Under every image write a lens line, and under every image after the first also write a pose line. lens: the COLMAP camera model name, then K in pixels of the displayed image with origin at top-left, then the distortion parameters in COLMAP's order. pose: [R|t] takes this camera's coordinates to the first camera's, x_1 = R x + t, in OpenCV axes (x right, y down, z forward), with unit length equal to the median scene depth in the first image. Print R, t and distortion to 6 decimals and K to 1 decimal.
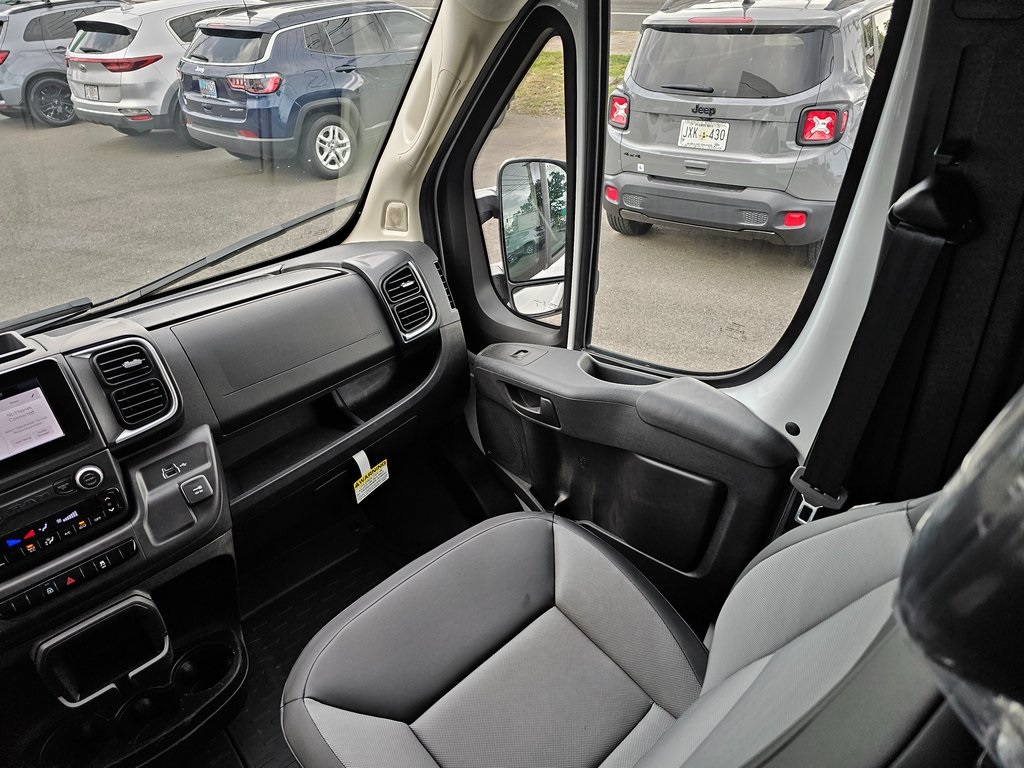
lens RADIAL K [[690.1, 0, 524.0], [0, 690.1, 387.1], [0, 0, 1]] dist [0.067648, -0.070873]
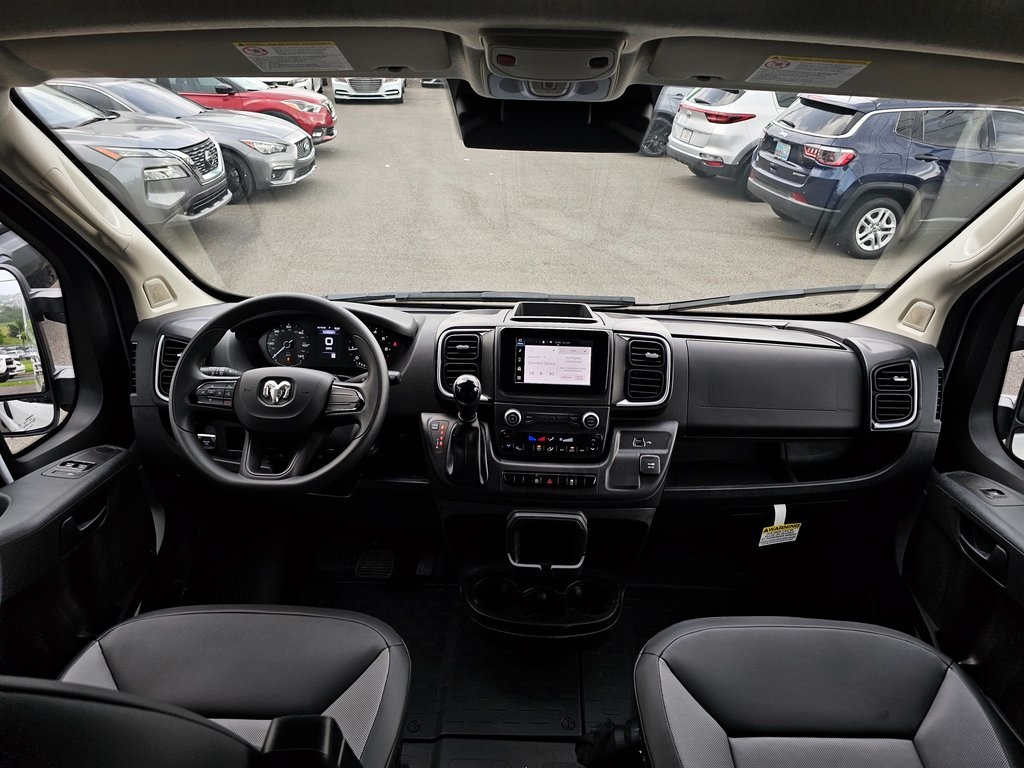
lens RADIAL K [[690.1, 0, 524.0], [0, 690.1, 387.1], [0, 0, 1]] dist [0.067648, -0.070873]
pose [[0.732630, 0.380786, -0.564141, 0.009265], [-0.424090, 0.903682, 0.059219, 0.030877], [0.532354, 0.195861, 0.823552, -0.120293]]
